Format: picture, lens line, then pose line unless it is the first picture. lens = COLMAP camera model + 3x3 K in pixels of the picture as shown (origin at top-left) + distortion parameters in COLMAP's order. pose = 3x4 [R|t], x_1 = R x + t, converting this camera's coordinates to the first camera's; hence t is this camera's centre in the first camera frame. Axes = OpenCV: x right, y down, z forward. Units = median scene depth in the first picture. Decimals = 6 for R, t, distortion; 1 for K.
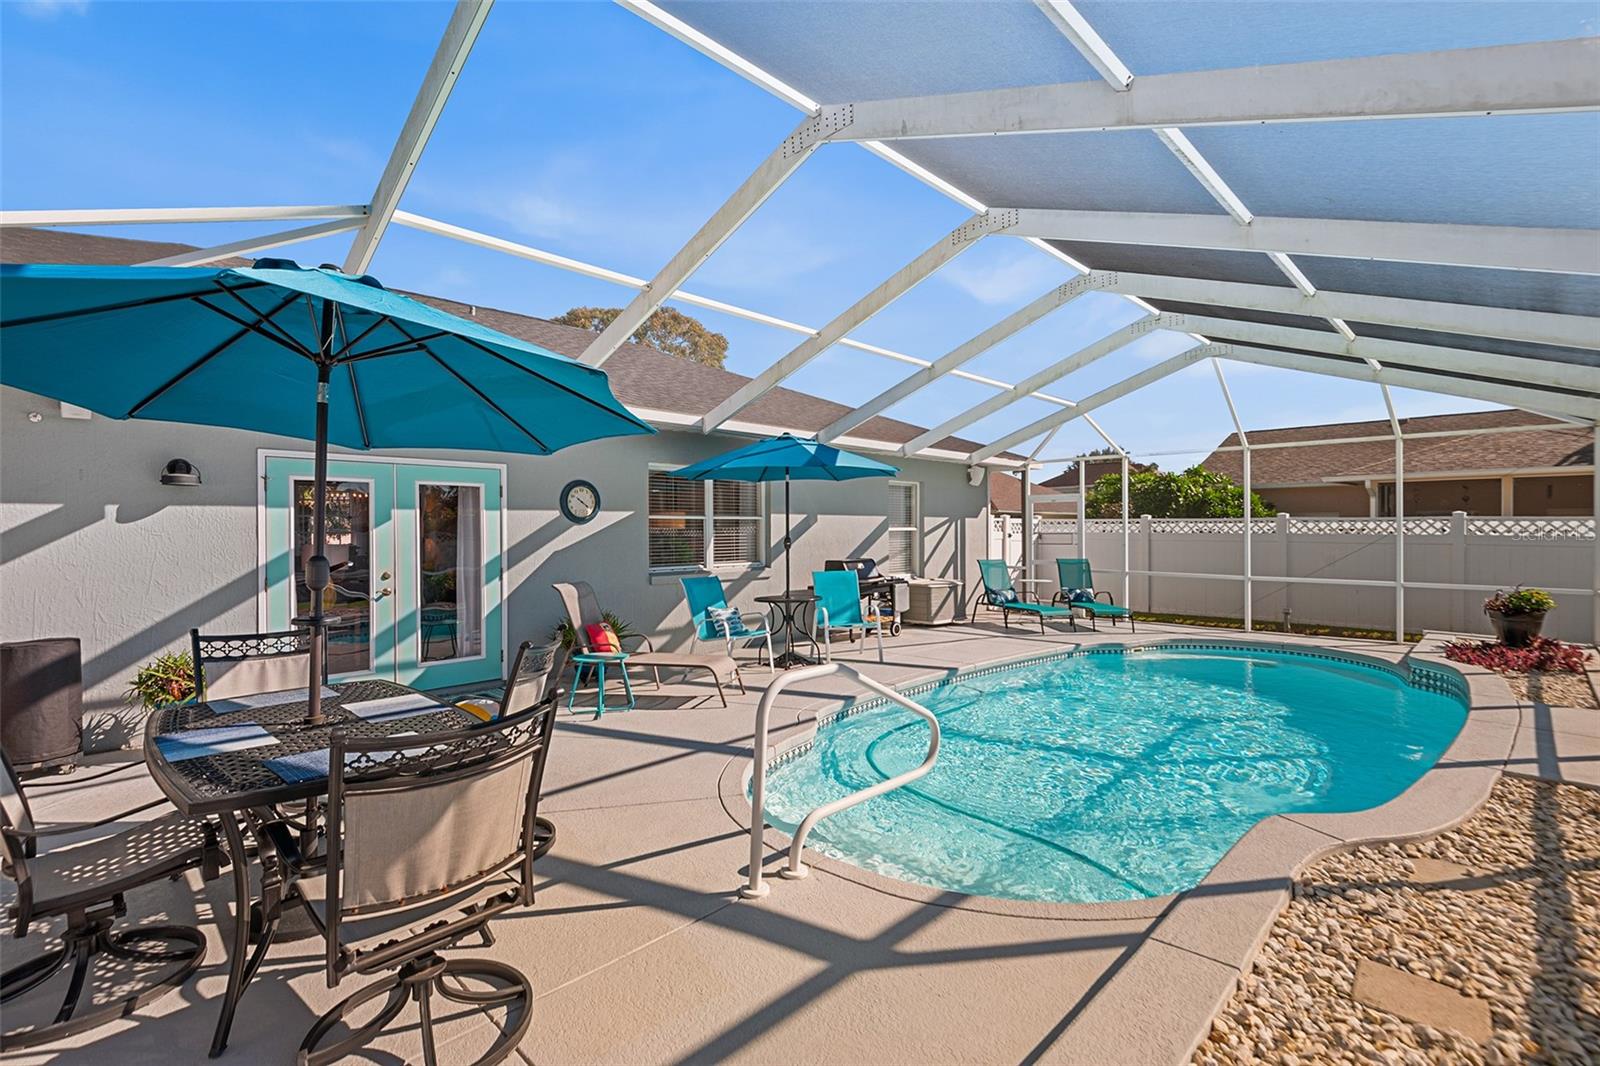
lens RADIAL K [[735.2, 0, 794.0], [0, 735.2, 532.2], [0, 0, 1]] dist [0.002030, 0.000516]
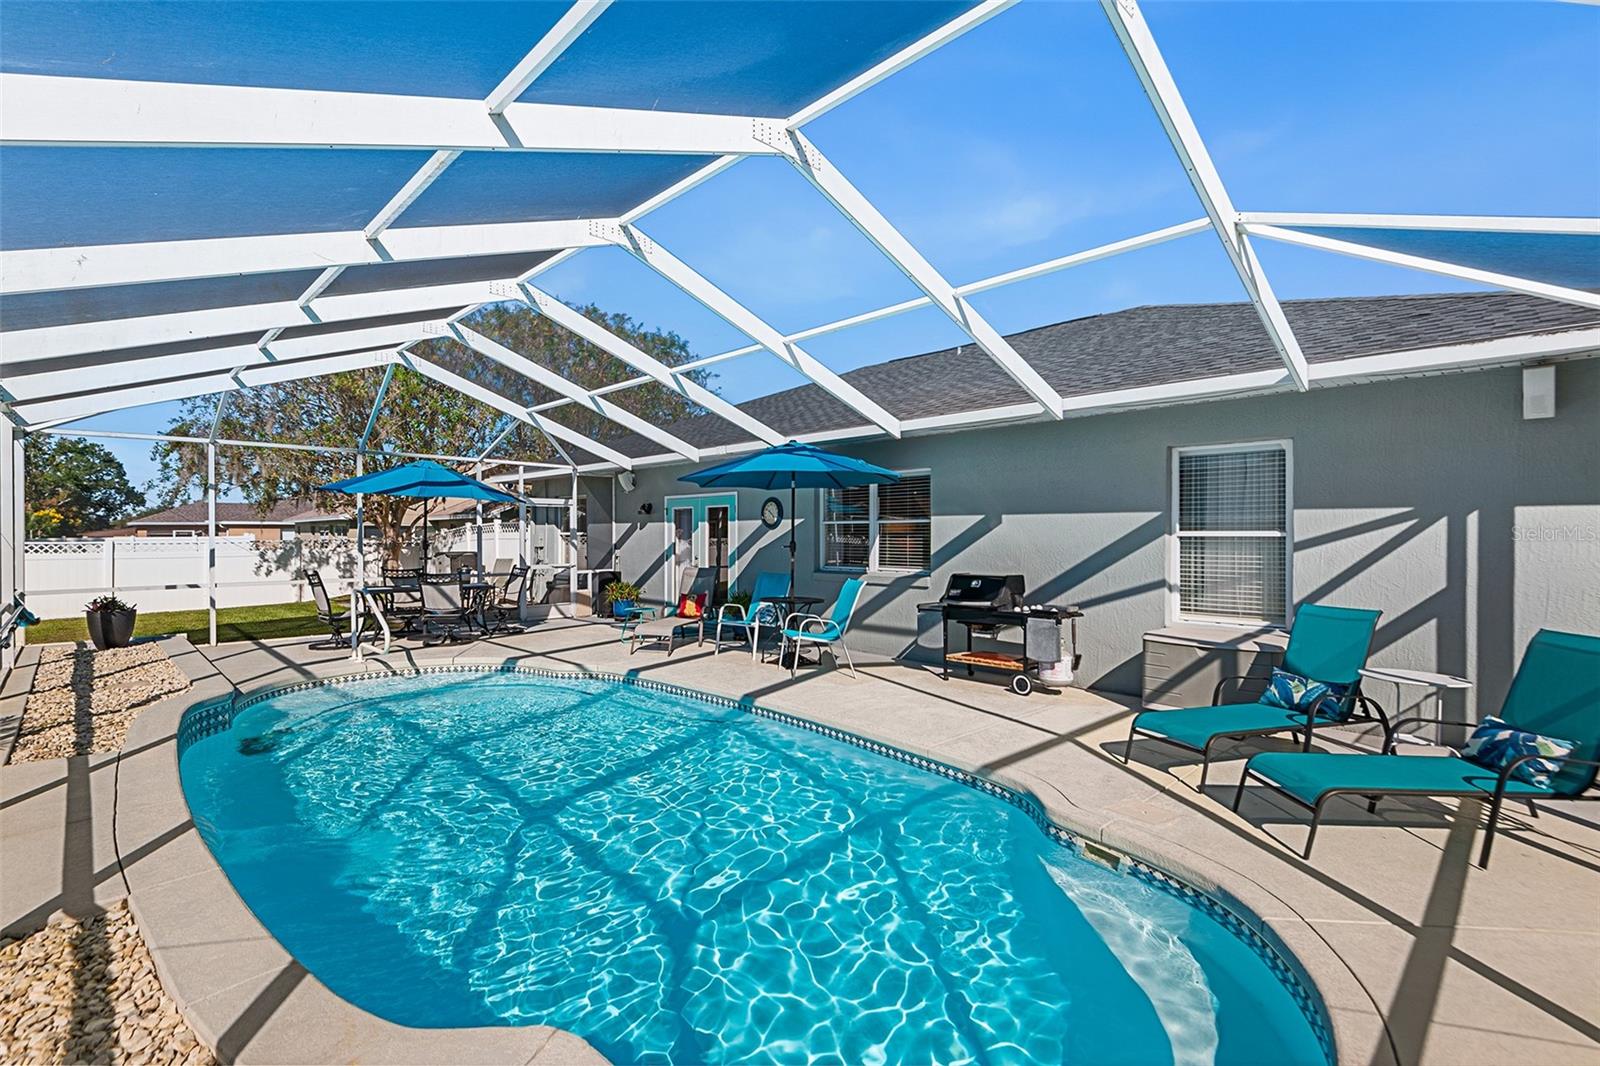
lens RADIAL K [[735.2, 0, 794.5], [0, 735.2, 535.9], [0, 0, 1]] dist [0.002030, 0.000516]
pose [[-0.018461, 0.007571, -0.999801, 0.976200], [-0.003688, 0.999964, 0.007640, -0.008553], [0.999823, 0.003828, -0.018432, 0.966427]]
